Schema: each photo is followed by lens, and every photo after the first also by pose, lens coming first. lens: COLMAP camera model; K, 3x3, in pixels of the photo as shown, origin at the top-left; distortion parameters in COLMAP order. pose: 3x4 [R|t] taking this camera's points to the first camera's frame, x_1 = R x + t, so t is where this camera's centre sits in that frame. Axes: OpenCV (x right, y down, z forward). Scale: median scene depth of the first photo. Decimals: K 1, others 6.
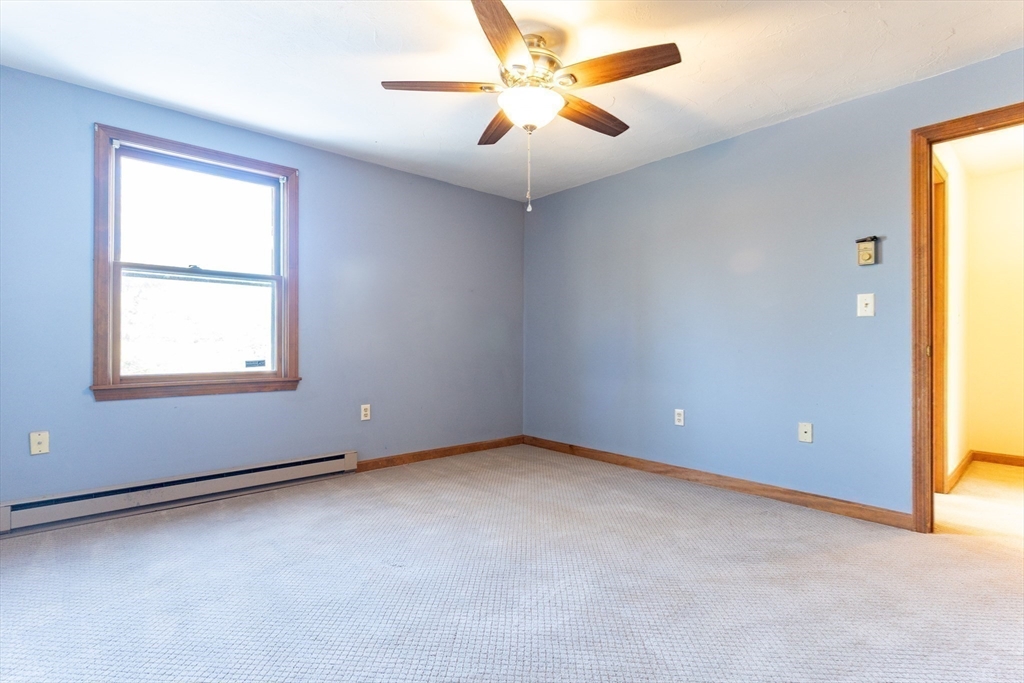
lens RADIAL K [[503.0, 0, 522.4], [0, 503.0, 343.1], [0, 0, 1]] dist [-0.000142, -0.000002]
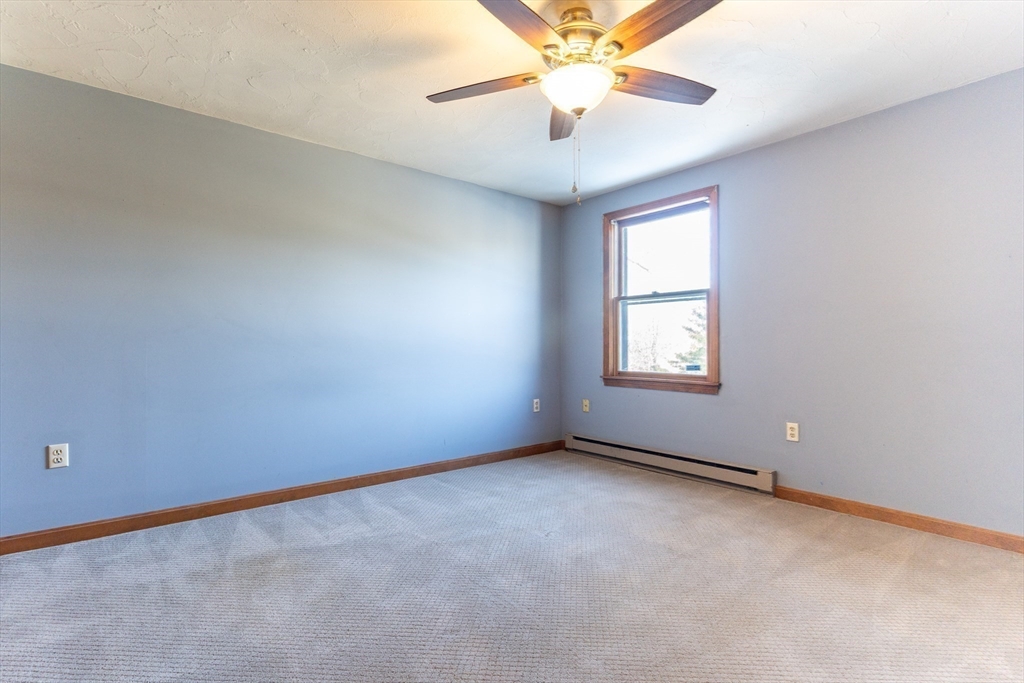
lens RADIAL K [[503.0, 0, 522.4], [0, 503.0, 343.1], [0, 0, 1]] dist [-0.000142, -0.000002]
pose [[-0.041625, -0.010909, -0.999074, 0.658000], [-0.004697, 0.999931, -0.010722, -0.001905], [0.999122, 0.004246, -0.041673, 0.677248]]
